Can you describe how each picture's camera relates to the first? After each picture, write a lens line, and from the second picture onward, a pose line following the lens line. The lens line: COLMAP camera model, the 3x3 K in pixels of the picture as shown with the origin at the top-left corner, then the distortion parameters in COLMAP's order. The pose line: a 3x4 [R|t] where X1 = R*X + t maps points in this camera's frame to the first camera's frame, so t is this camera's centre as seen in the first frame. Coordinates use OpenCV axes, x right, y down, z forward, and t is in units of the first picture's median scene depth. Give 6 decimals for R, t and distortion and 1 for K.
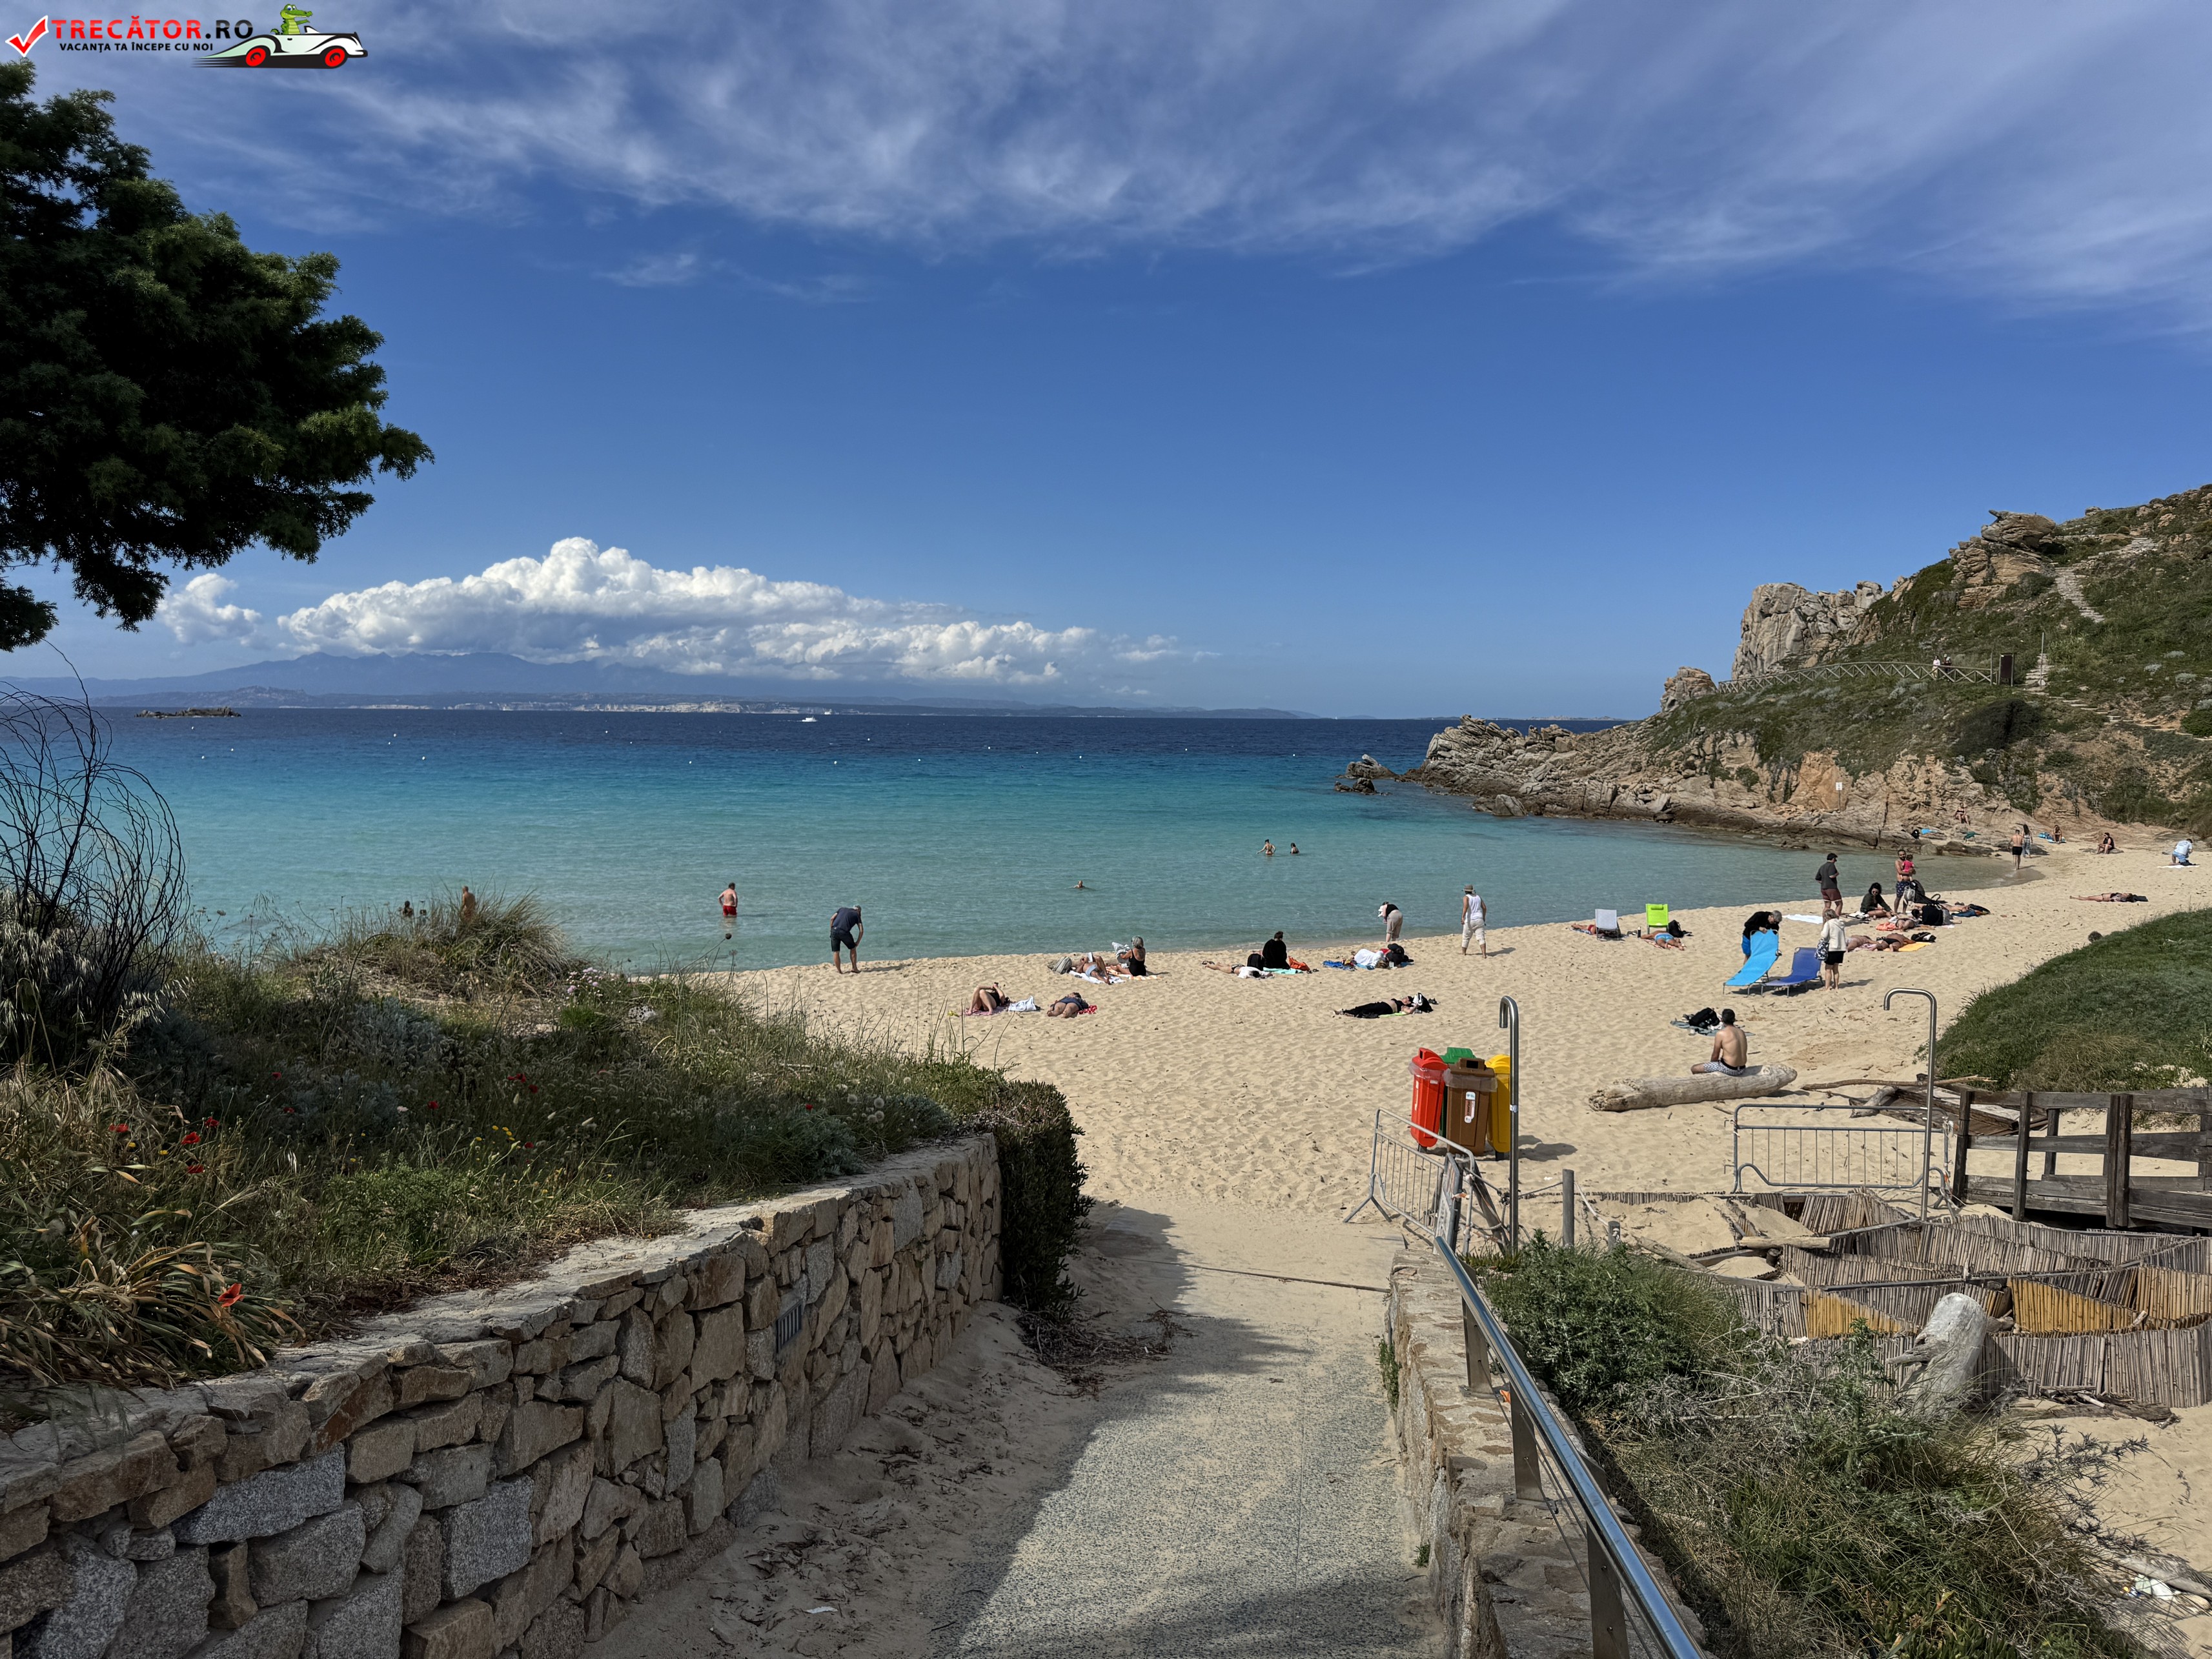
lens RADIAL K [[1544.2, 0, 1100.1], [0, 1544.2, 822.8], [0, 0, 1]] dist [-0.007735, -0.005124]
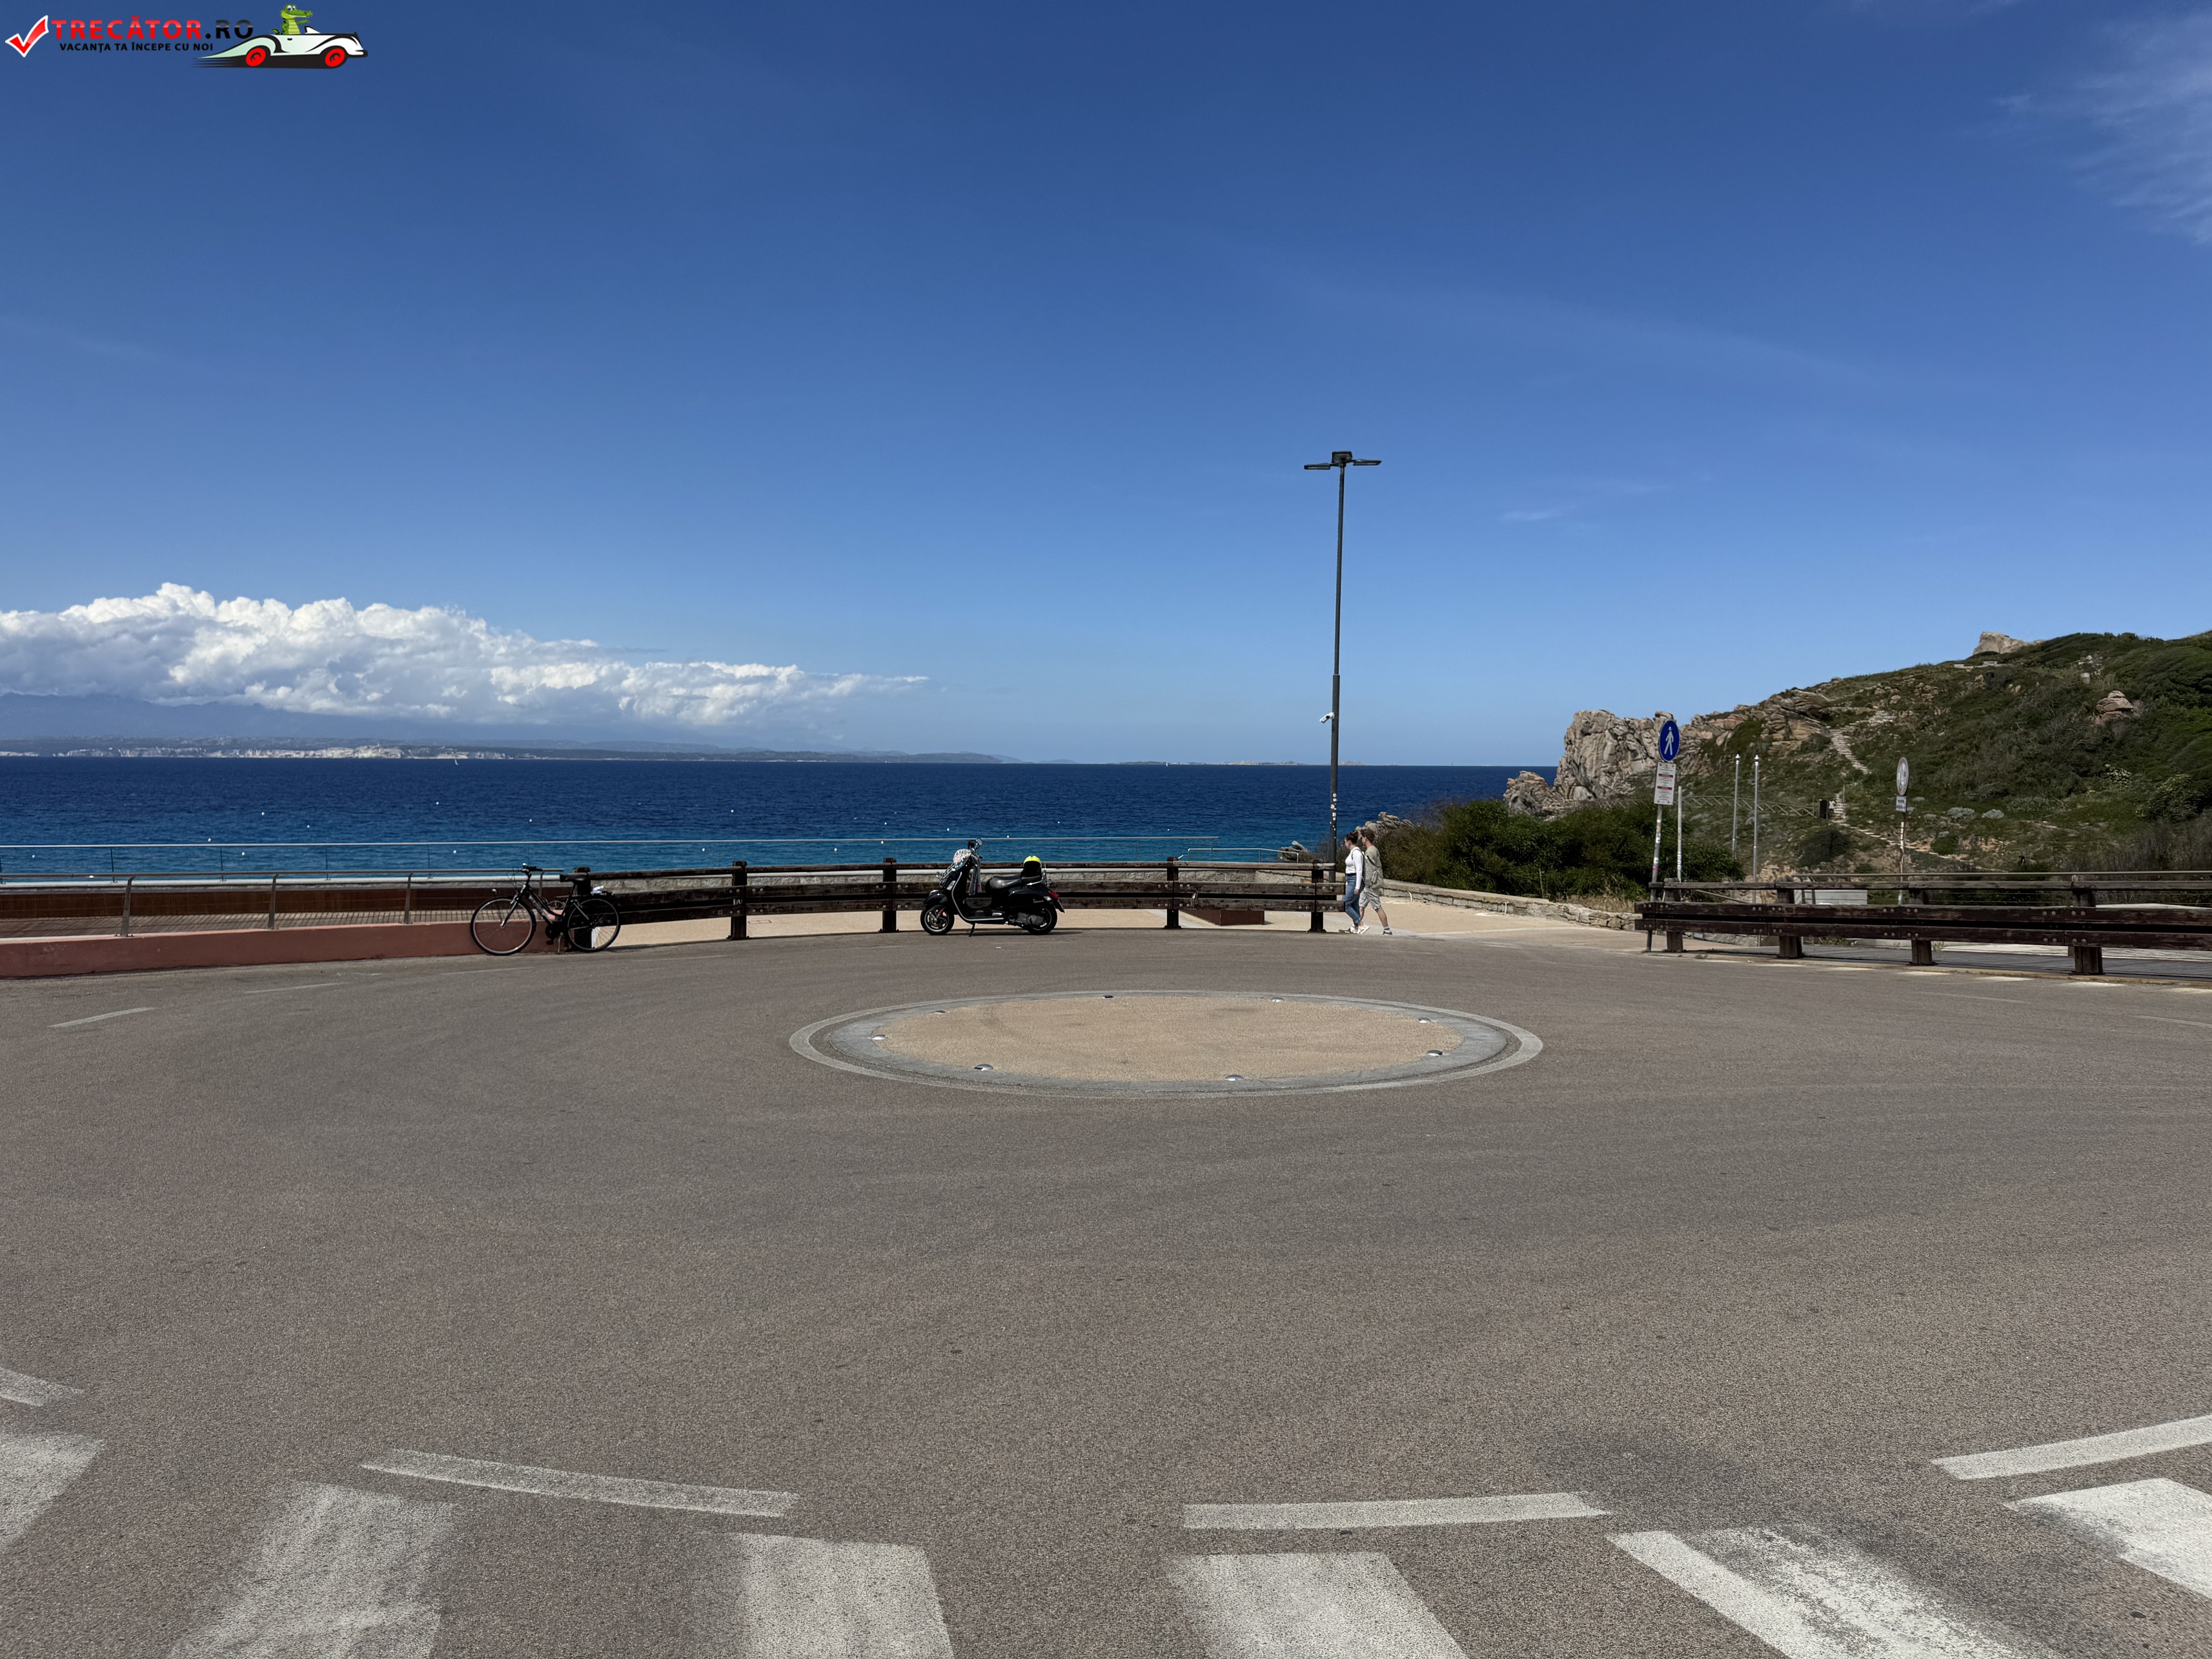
lens RADIAL K [[1546.3, 0, 1107.9], [0, 1546.3, 859.2], [0, 0, 1]] dist [-0.008949, -0.002011]
pose [[0.979492, -0.012958, 0.201066, -0.458254], [0.014125, 0.999891, -0.004368, -0.053432], [-0.200987, 0.007118, 0.979568, -0.407857]]
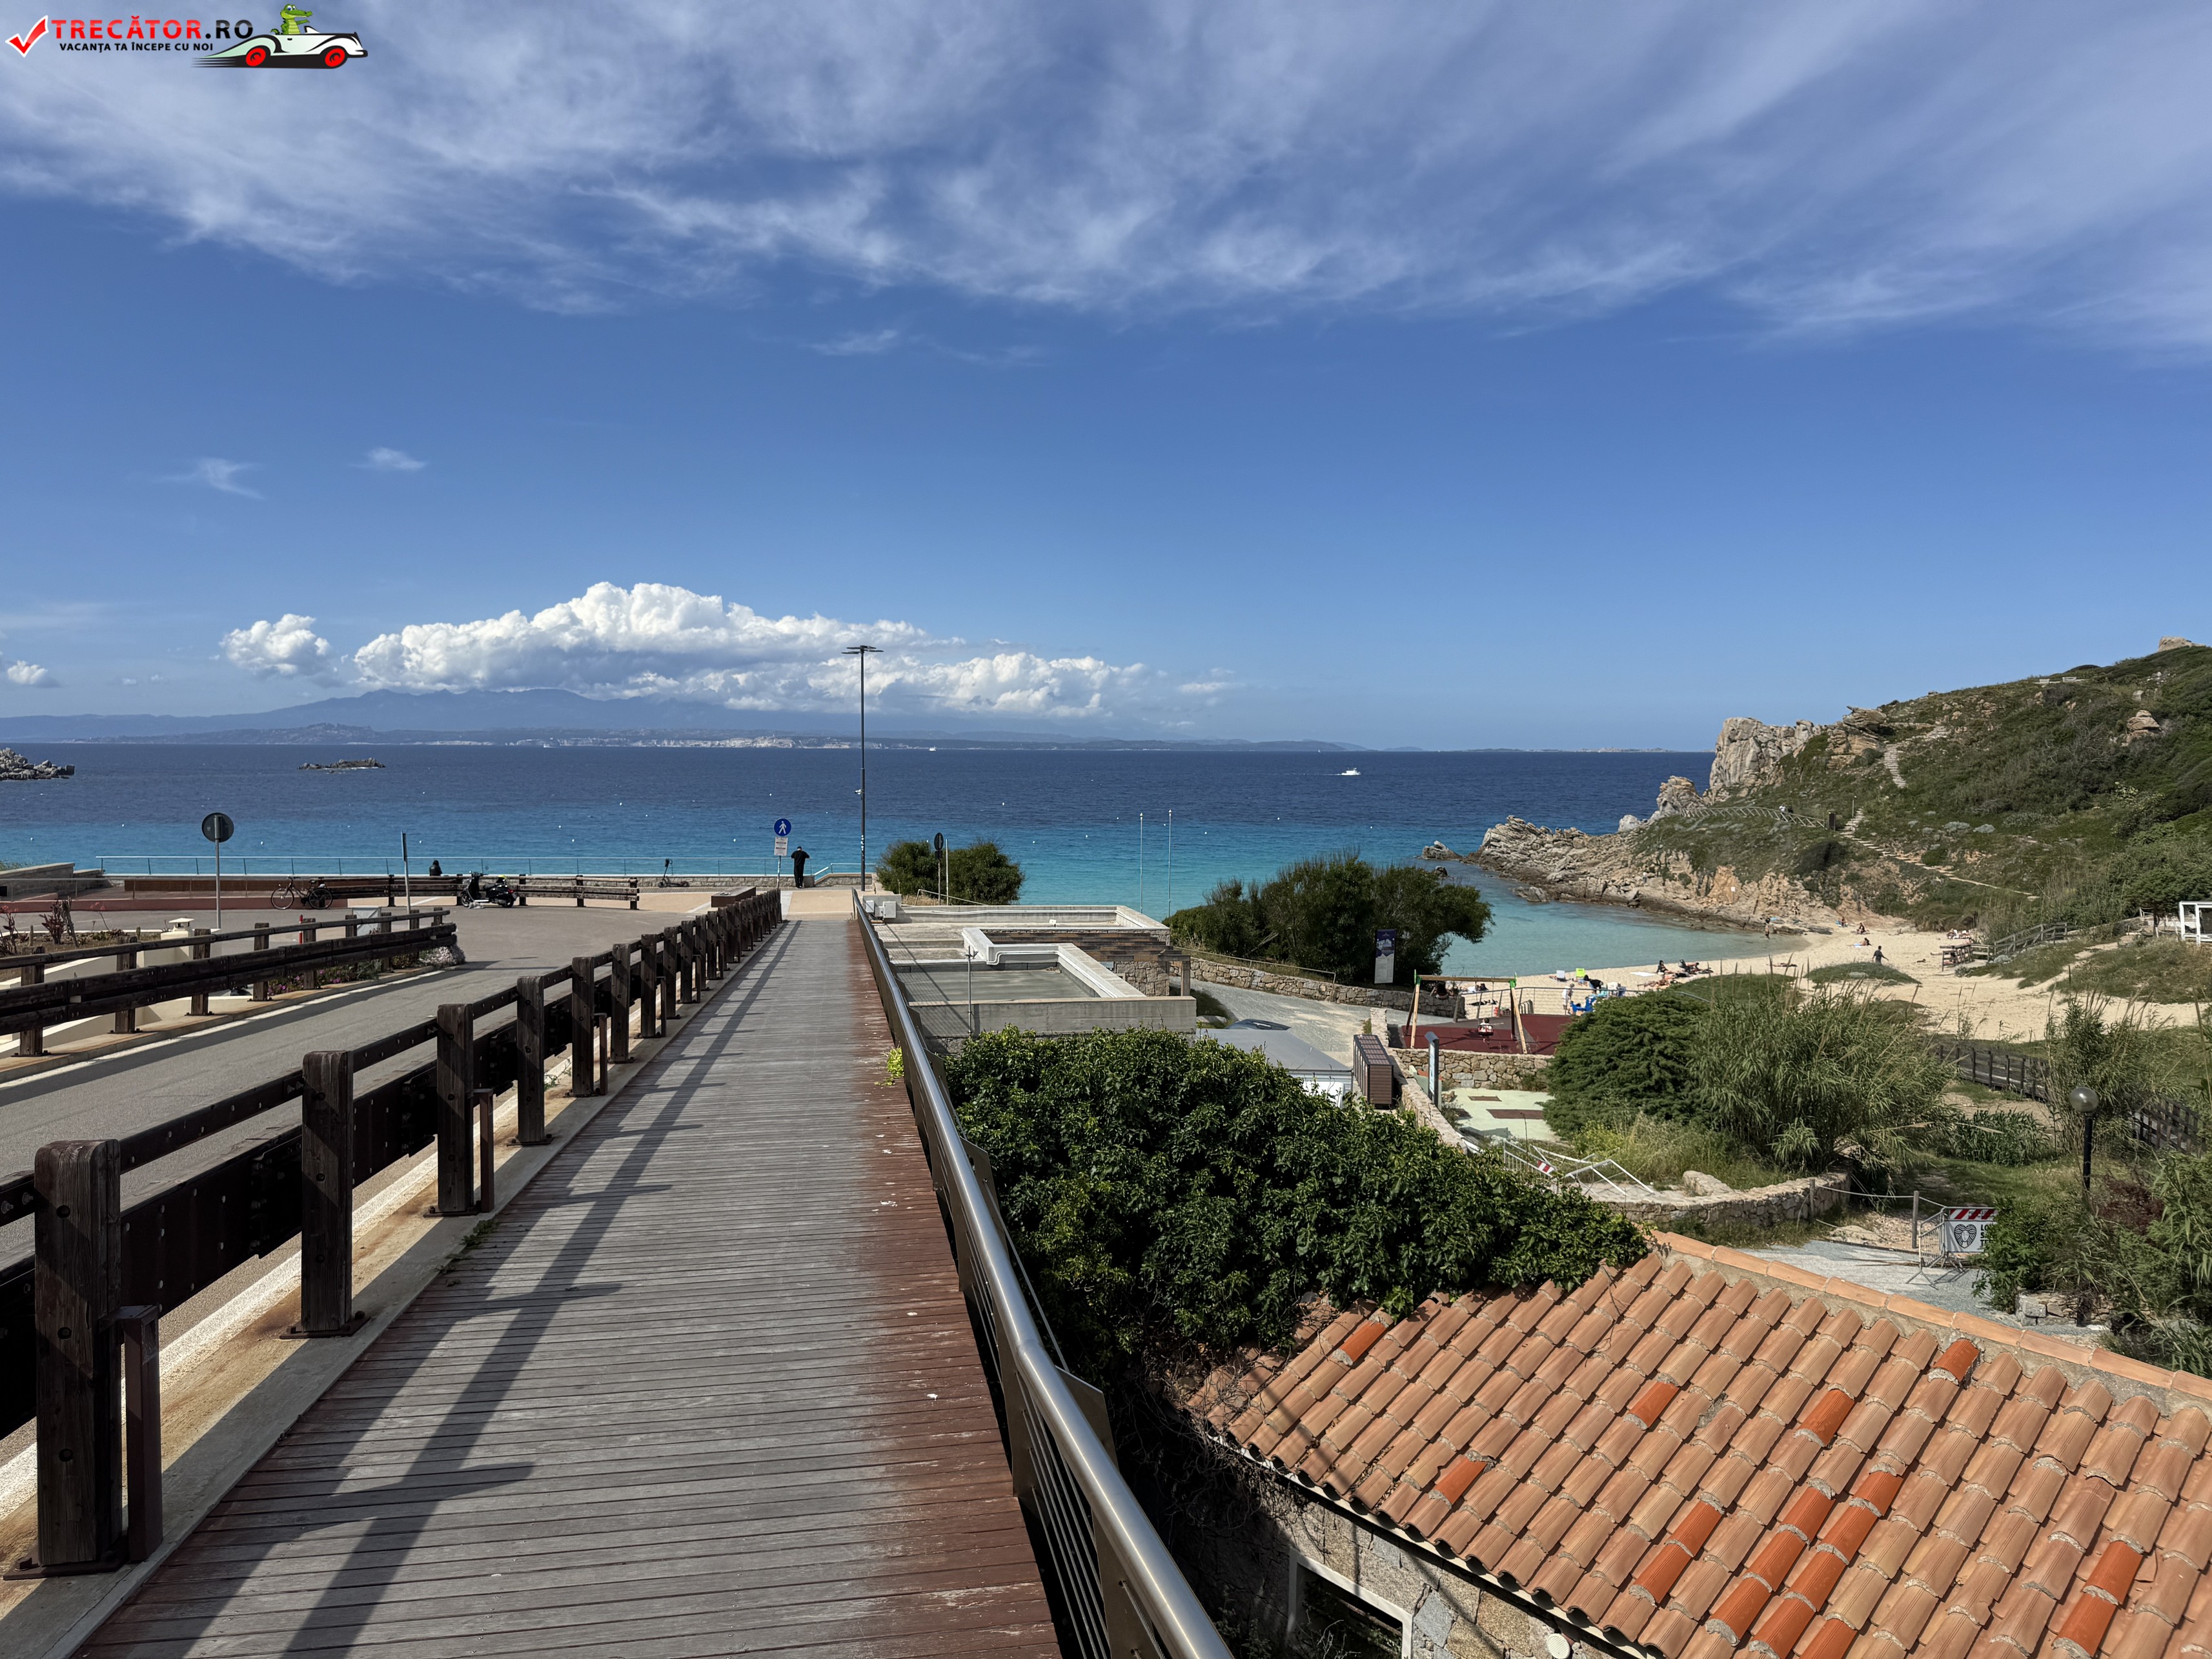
lens RADIAL K [[1528.1, 0, 1075.7], [0, 1528.1, 838.9], [0, 0, 1]] dist [0.065896, -0.158906]
pose [[0.999014, -0.000695, -0.044381, -0.176710], [0.000230, 0.999945, -0.010475, -0.064740], [0.044385, 0.010455, 0.998960, -0.762343]]
